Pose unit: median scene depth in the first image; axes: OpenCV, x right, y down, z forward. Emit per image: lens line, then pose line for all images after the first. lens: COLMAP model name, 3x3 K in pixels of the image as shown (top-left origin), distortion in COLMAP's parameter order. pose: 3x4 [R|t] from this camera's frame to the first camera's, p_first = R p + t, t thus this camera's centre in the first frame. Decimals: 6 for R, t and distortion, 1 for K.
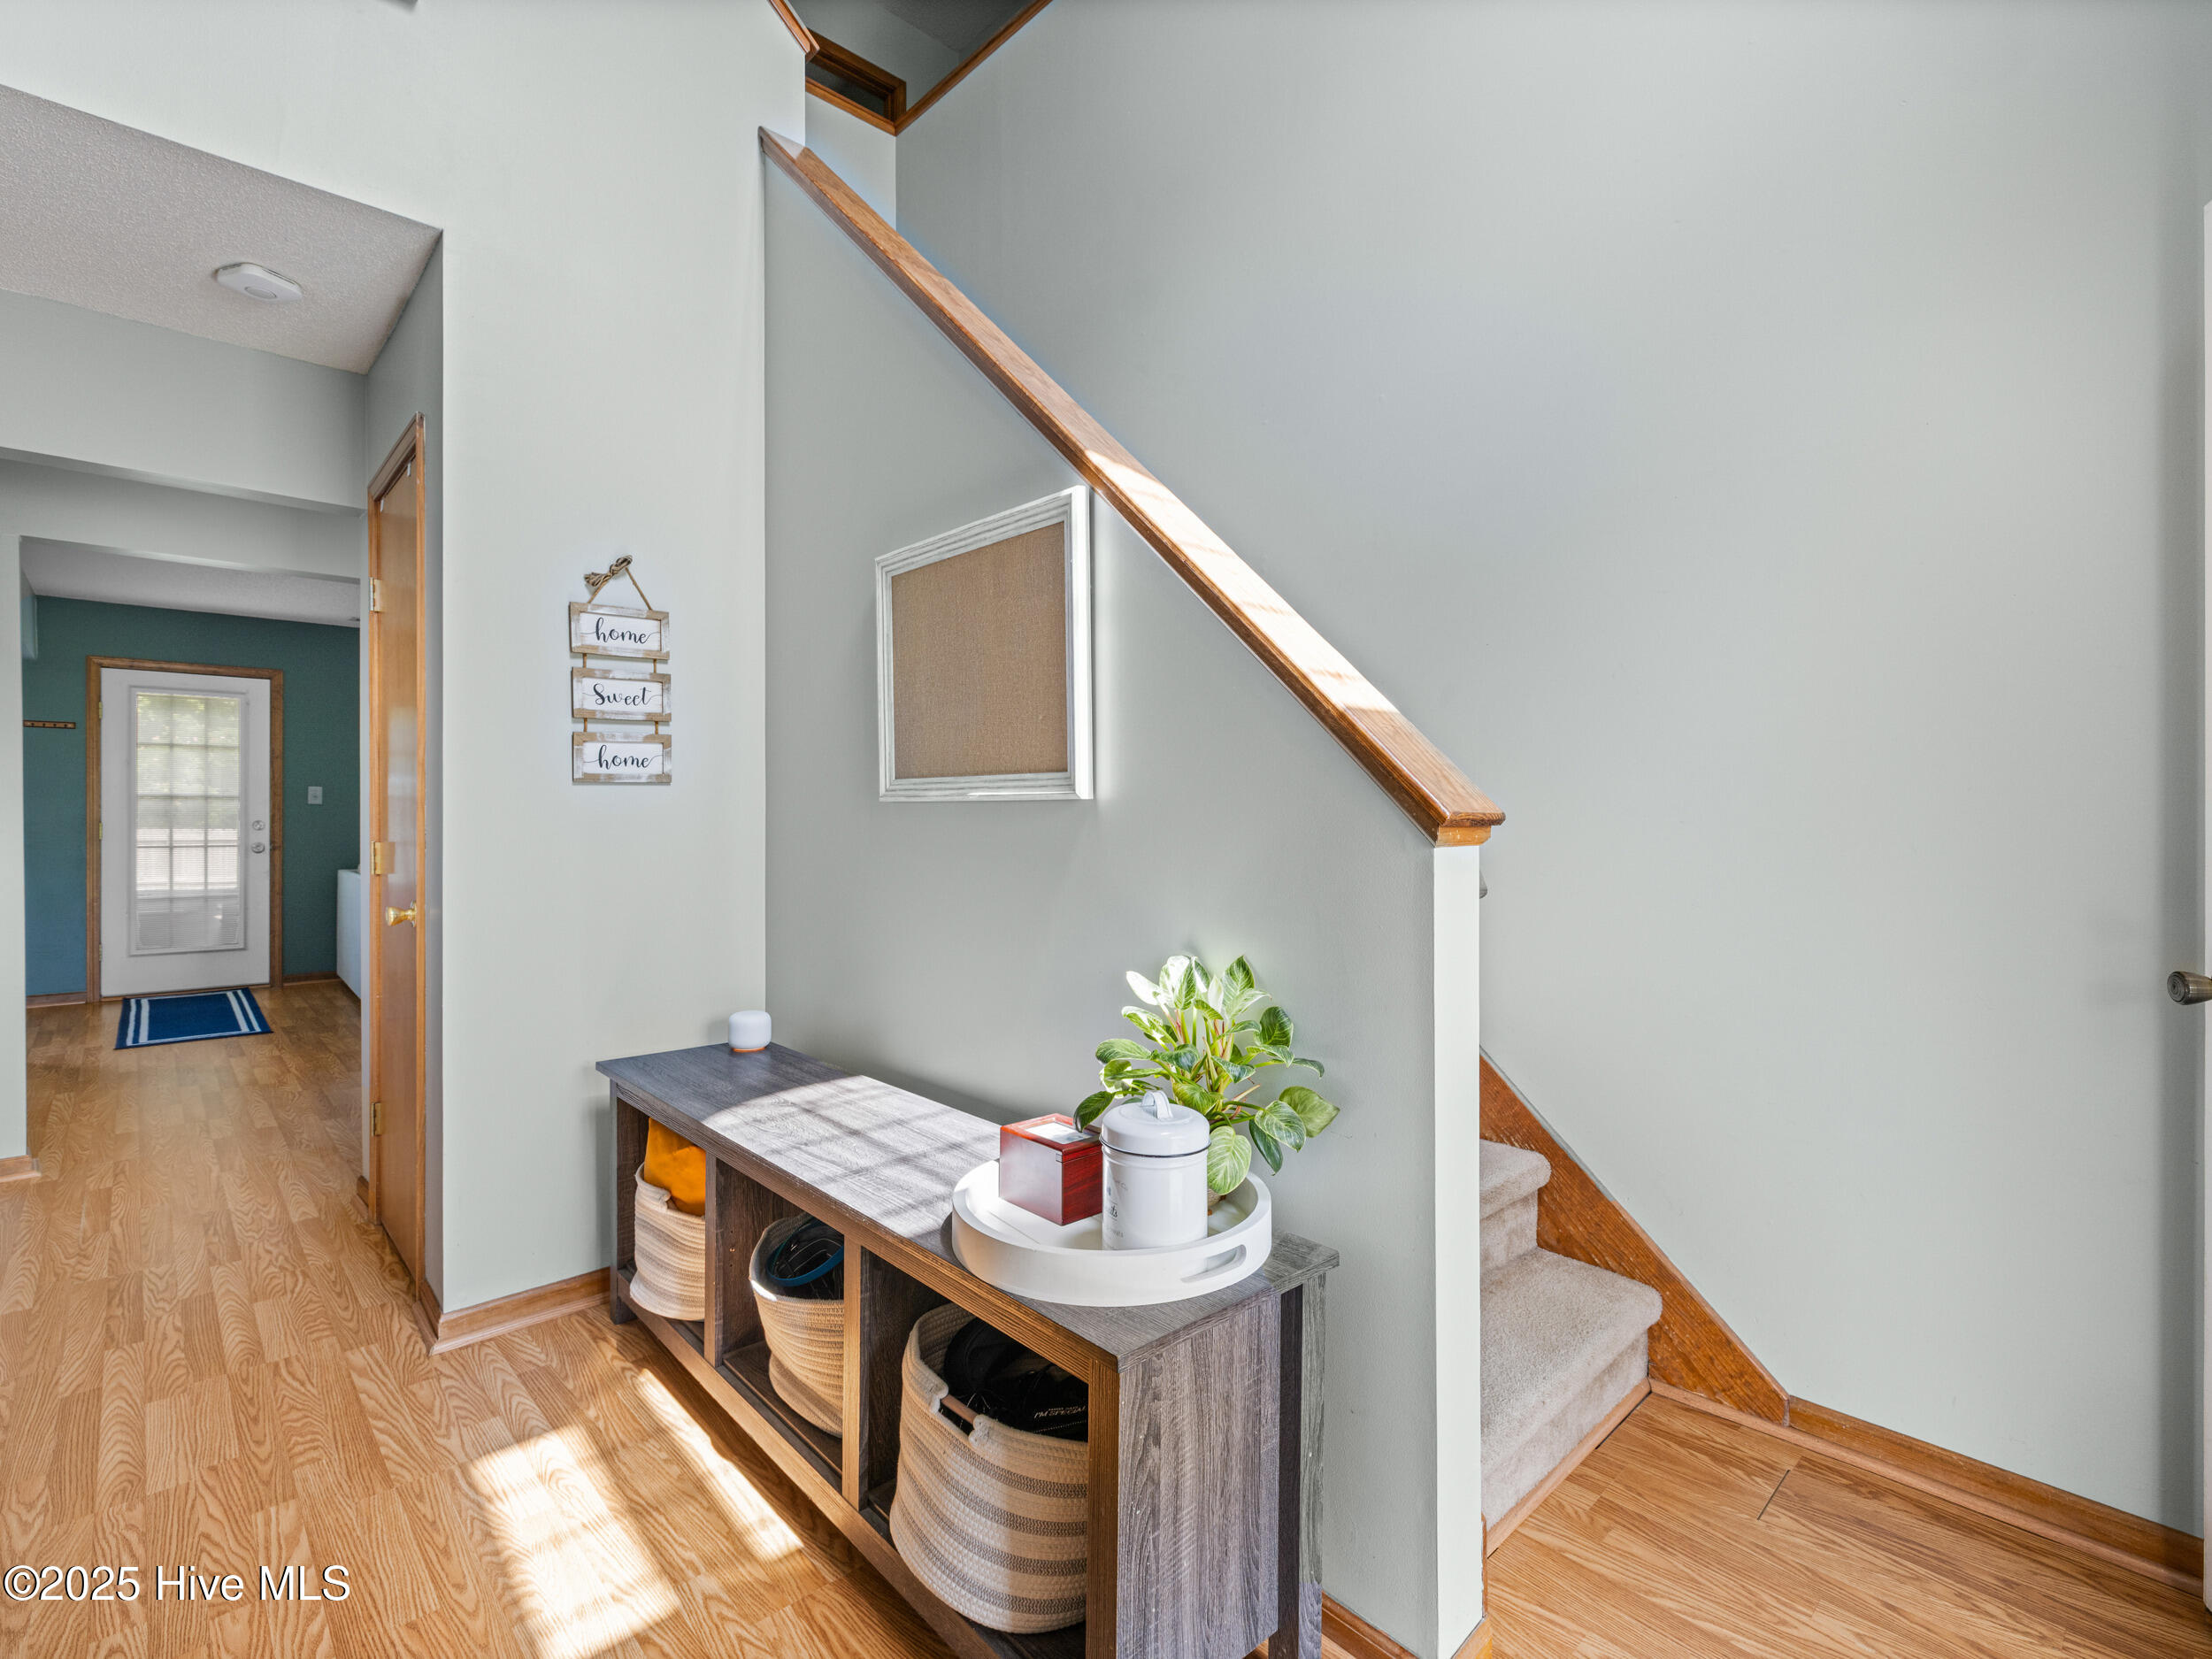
lens RADIAL K [[1047.9, 0, 1106.1], [0, 1047.9, 807.6], [0, 0, 1]] dist [-0.001488, -0.000456]
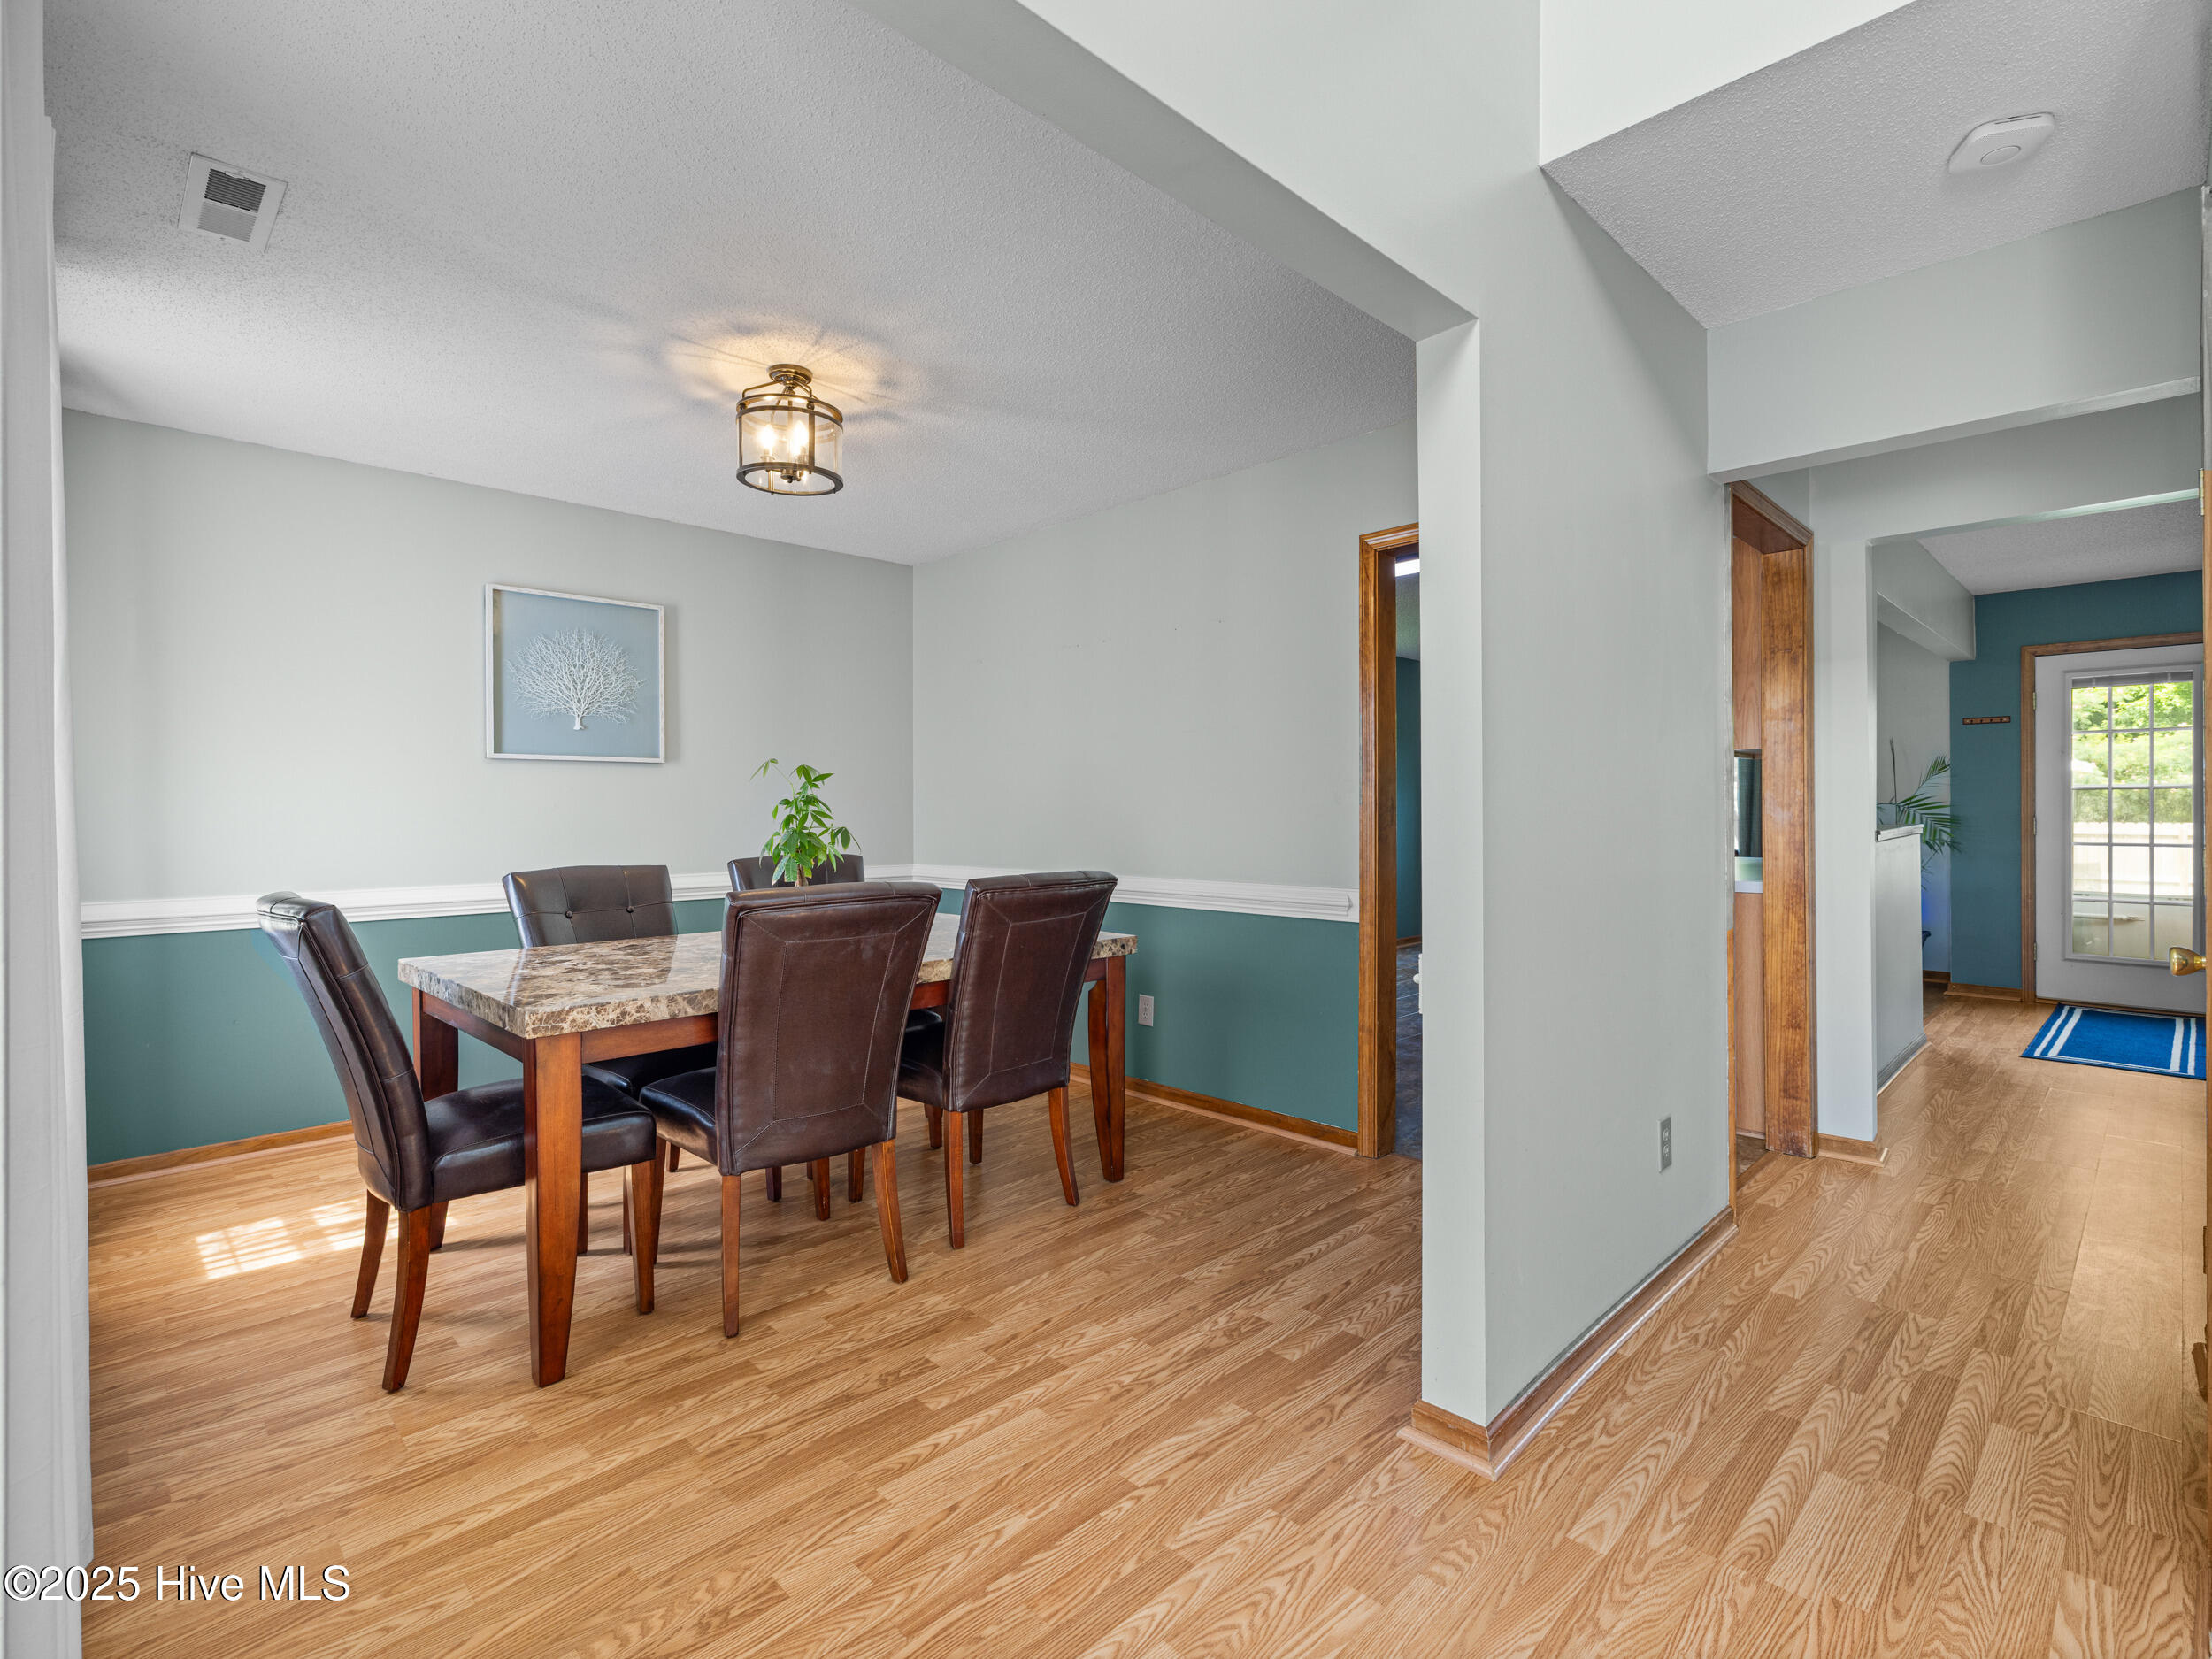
lens RADIAL K [[1049.6, 0, 1109.0], [0, 1049.6, 817.7], [0, 0, 1]] dist [-0.000003, -0.000345]
pose [[0.021493, 0.005275, -0.999755, -0.031842], [0.011596, 0.999917, 0.005525, 0.000546], [0.999702, -0.011712, 0.021430, 0.310377]]
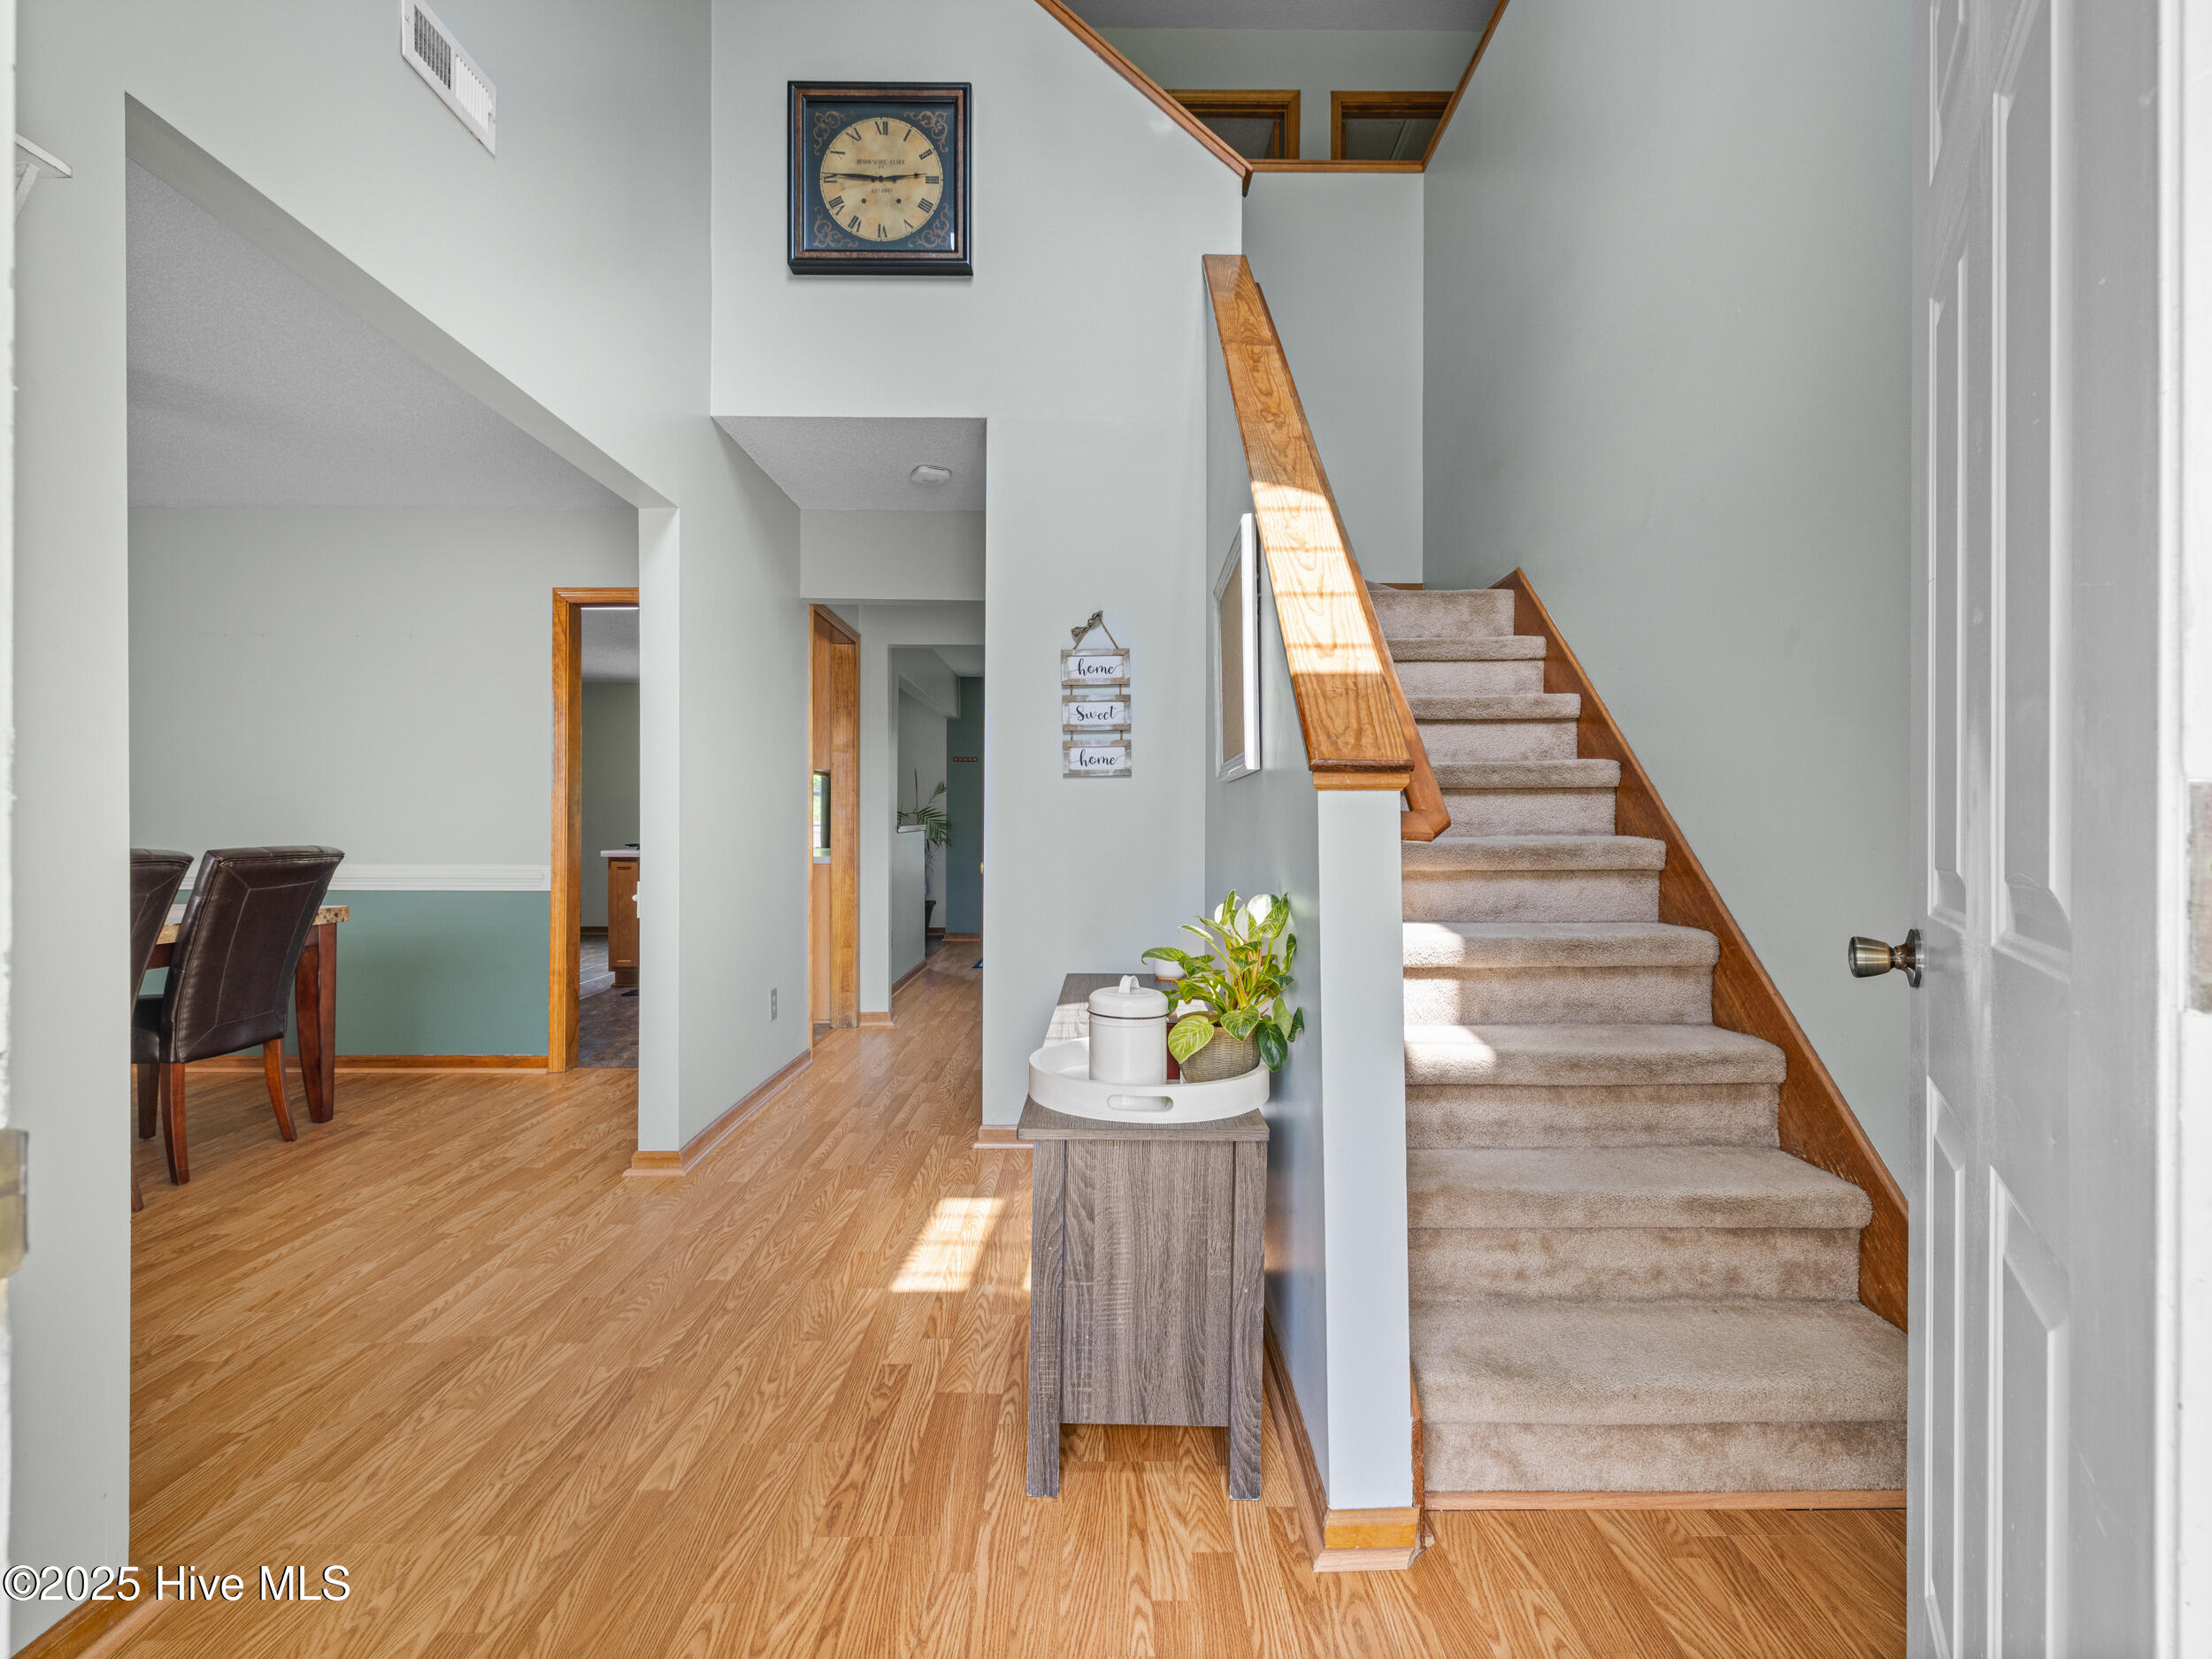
lens RADIAL K [[1049.6, 0, 1109.0], [0, 1049.6, 817.7], [0, 0, 1]] dist [-0.000003, -0.000345]
pose [[0.734955, -0.004391, -0.678102, 0.504359], [0.001475, 0.999987, -0.004876, 0.039093], [0.678114, 0.002583, 0.734952, -0.006734]]
